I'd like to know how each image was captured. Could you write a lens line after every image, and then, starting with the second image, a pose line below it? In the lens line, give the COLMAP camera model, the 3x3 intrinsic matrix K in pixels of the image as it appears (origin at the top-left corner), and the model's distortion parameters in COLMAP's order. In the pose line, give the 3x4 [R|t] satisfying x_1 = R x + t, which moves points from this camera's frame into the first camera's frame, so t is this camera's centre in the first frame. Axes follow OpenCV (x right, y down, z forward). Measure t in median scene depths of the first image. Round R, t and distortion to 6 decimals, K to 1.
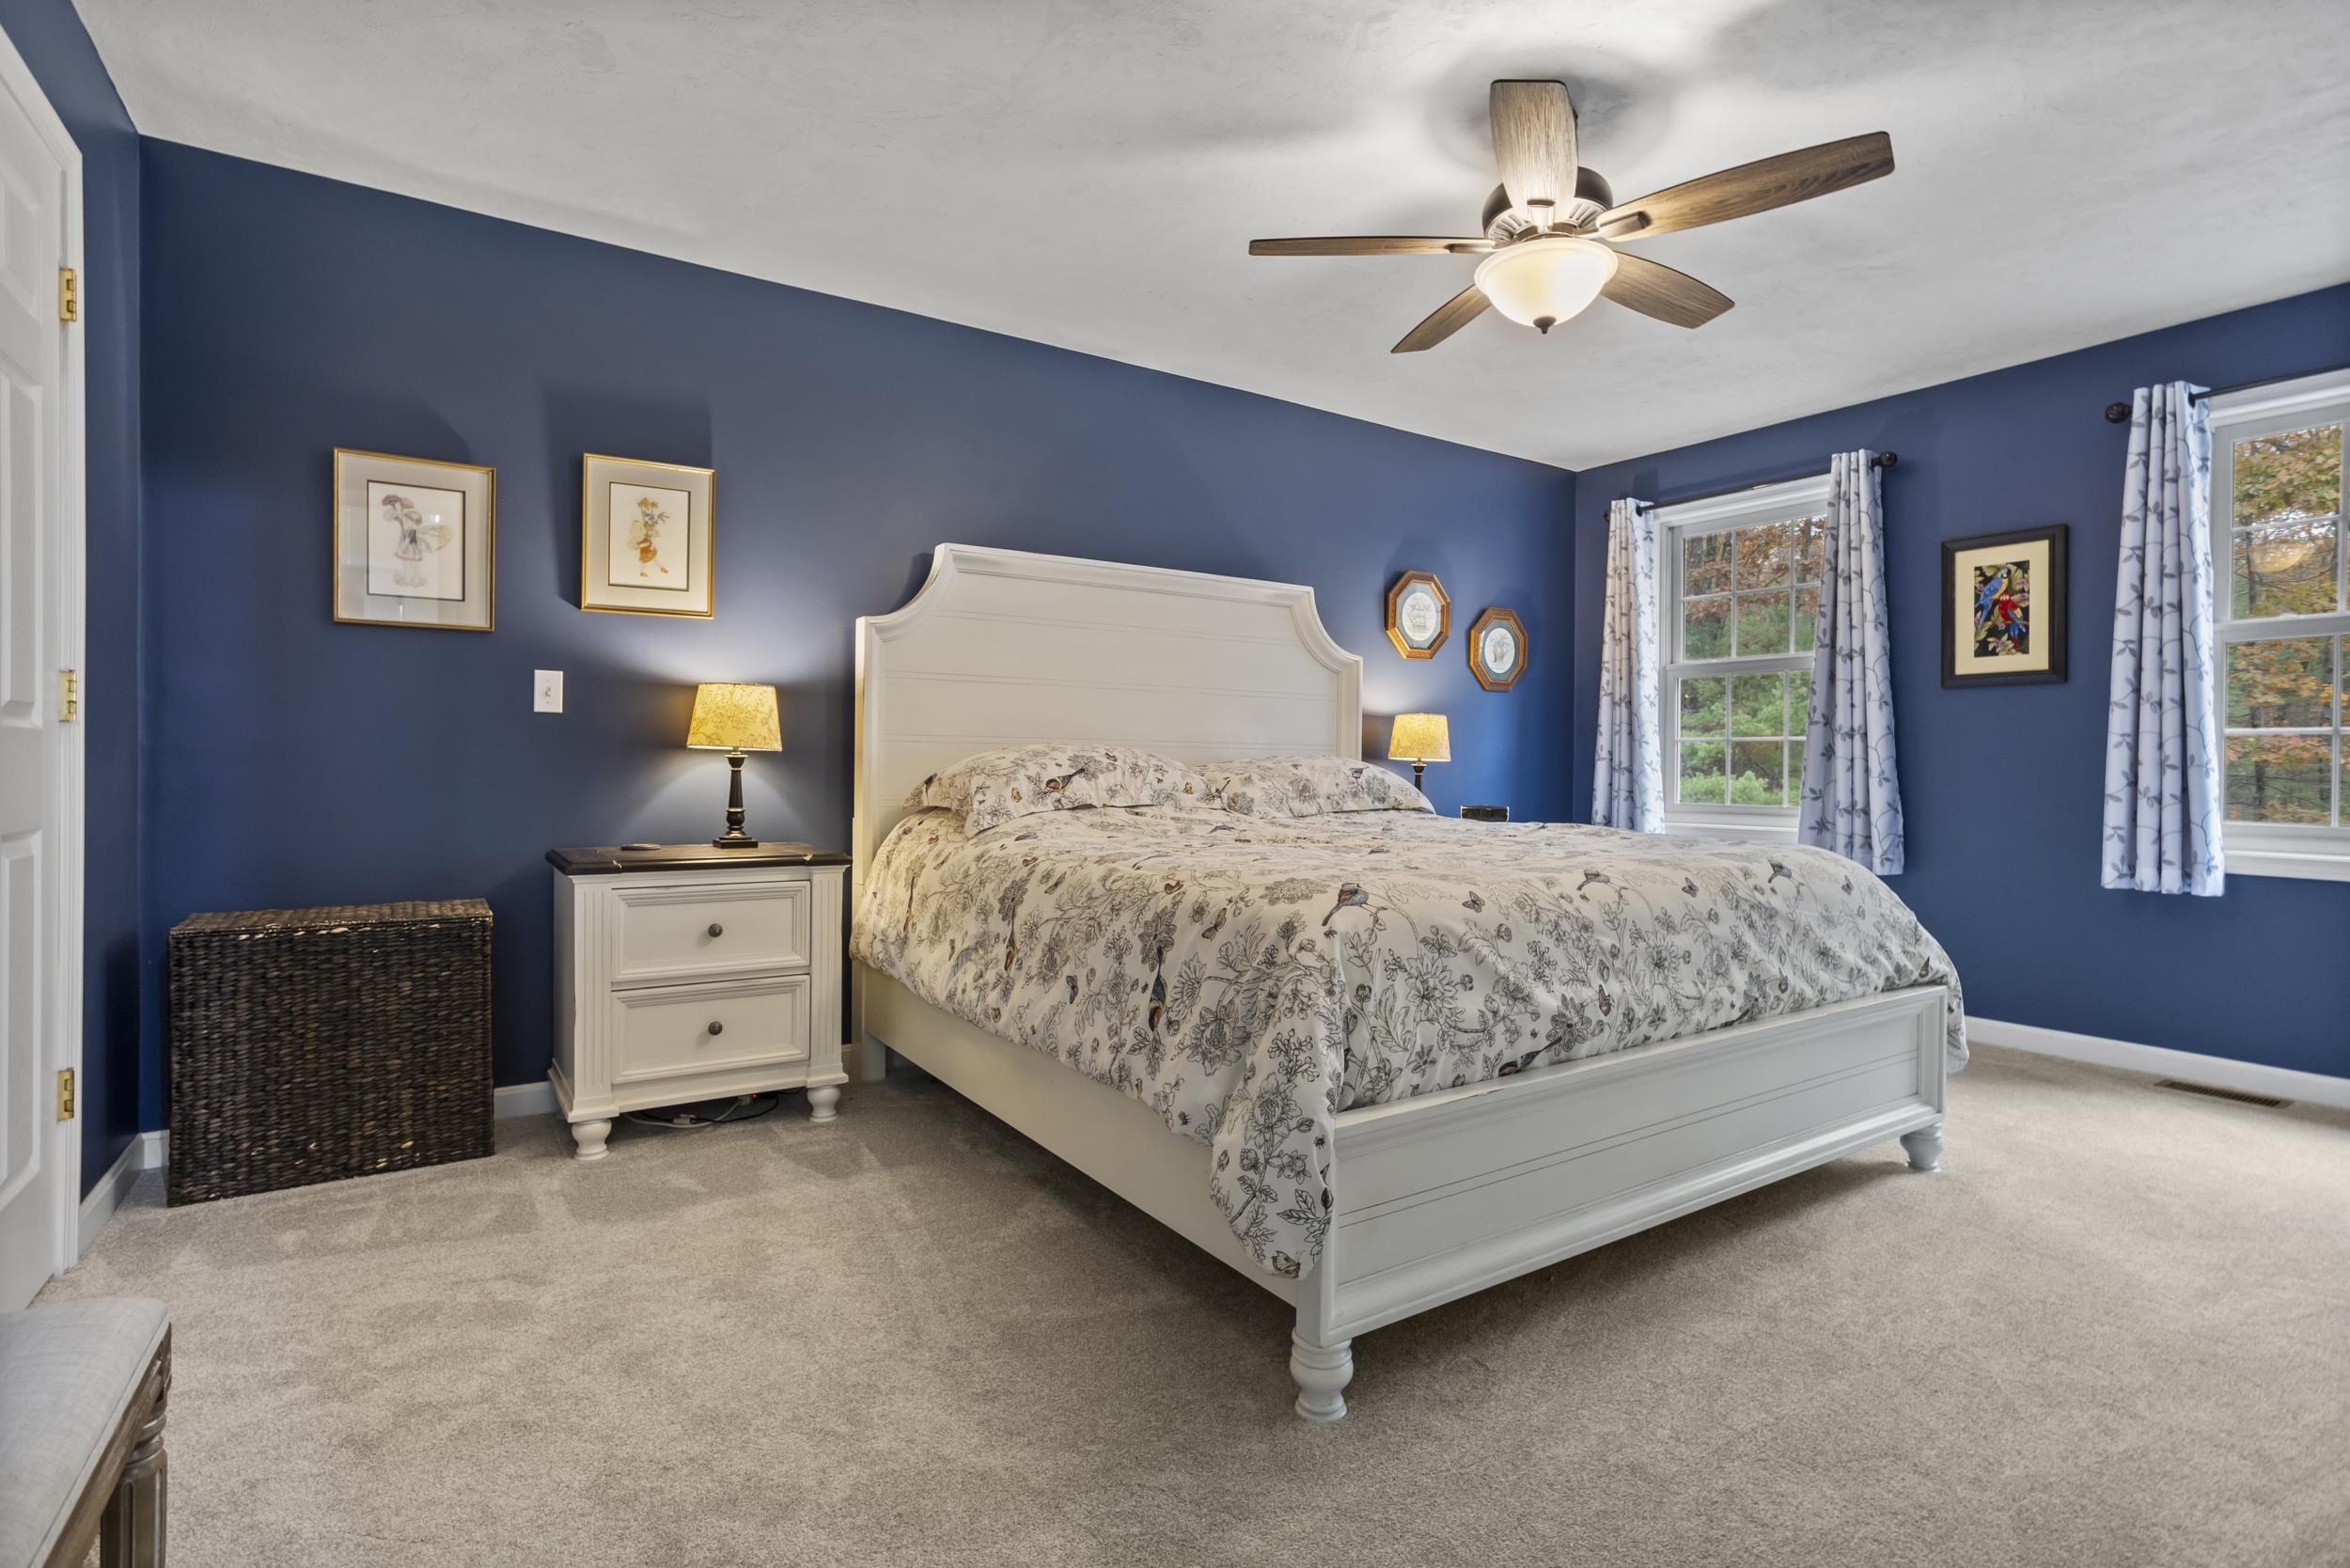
lens RADIAL K [[1141.6, 0, 1130.3], [0, 1141.6, 747.9], [0, 0, 1]] dist [-0.048089, 0.027698]
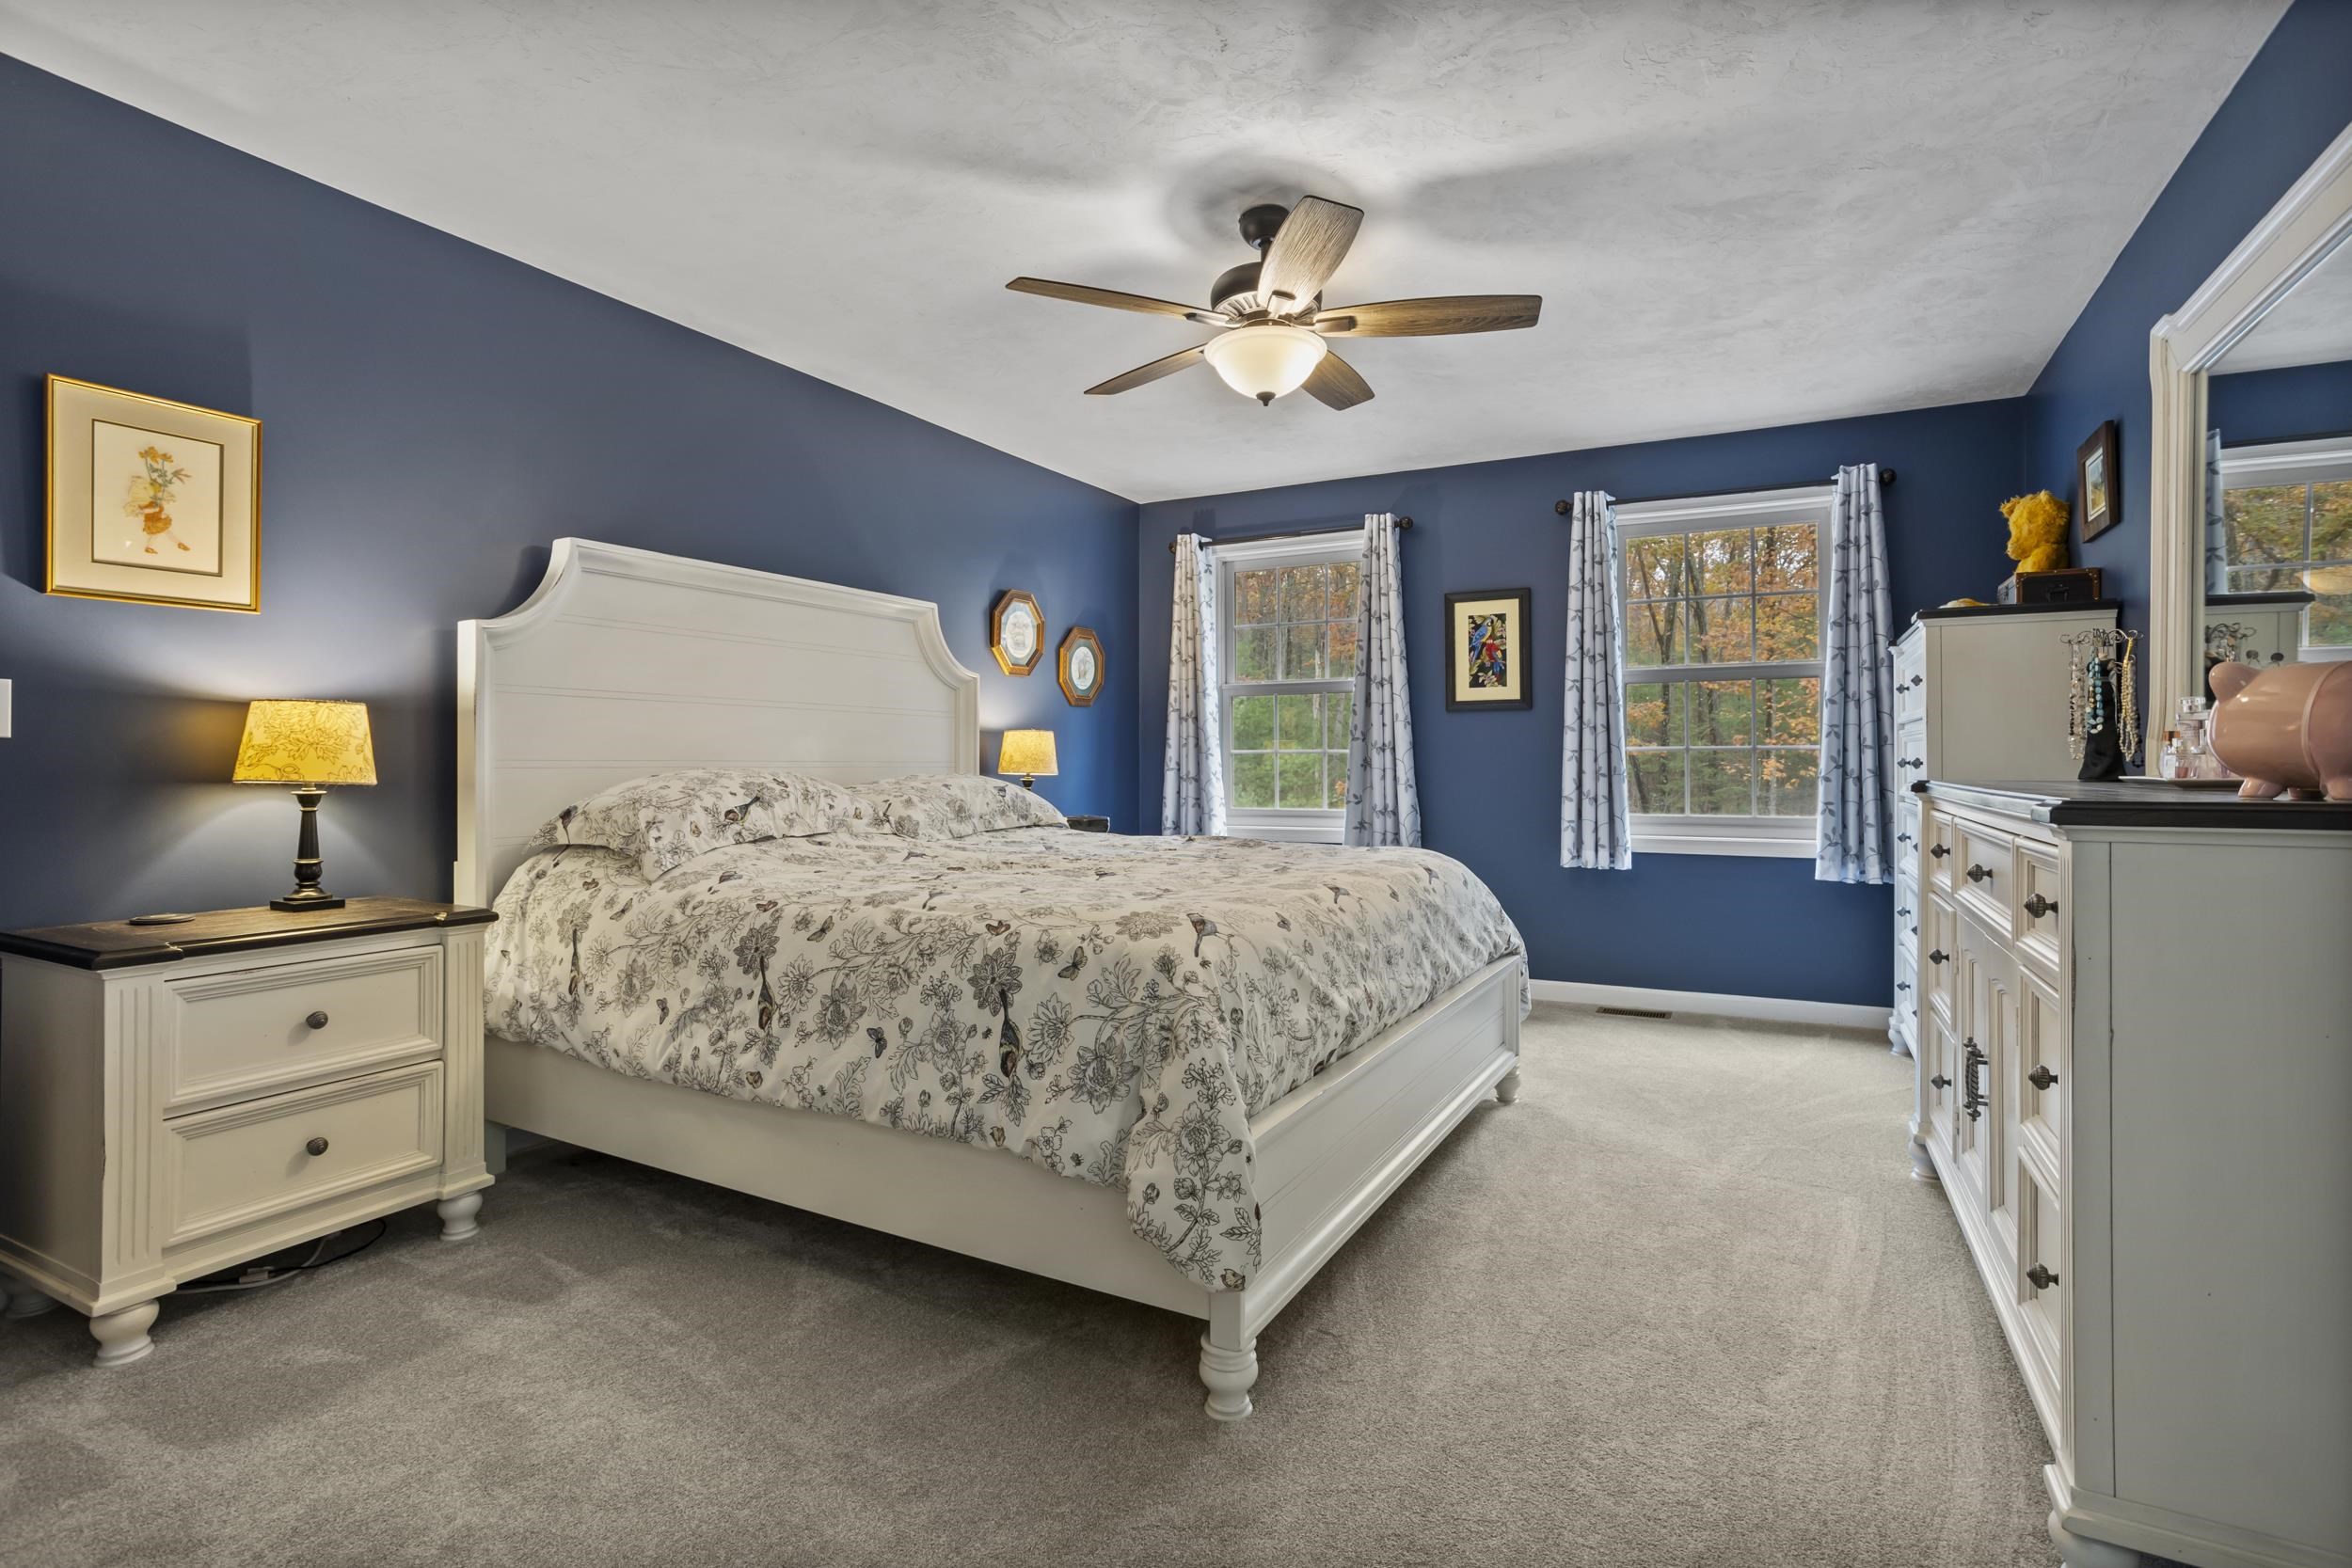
lens RADIAL K [[1142.4, 0, 1195.7], [0, 1142.4, 737.6], [0, 0, 1]] dist [-0.048089, 0.027698]
pose [[0.880936, 0.000344, 0.473236, -0.174656], [0.004861, 0.999940, -0.009774, -0.020117], [-0.473211, 0.010911, 0.880881, 0.029338]]
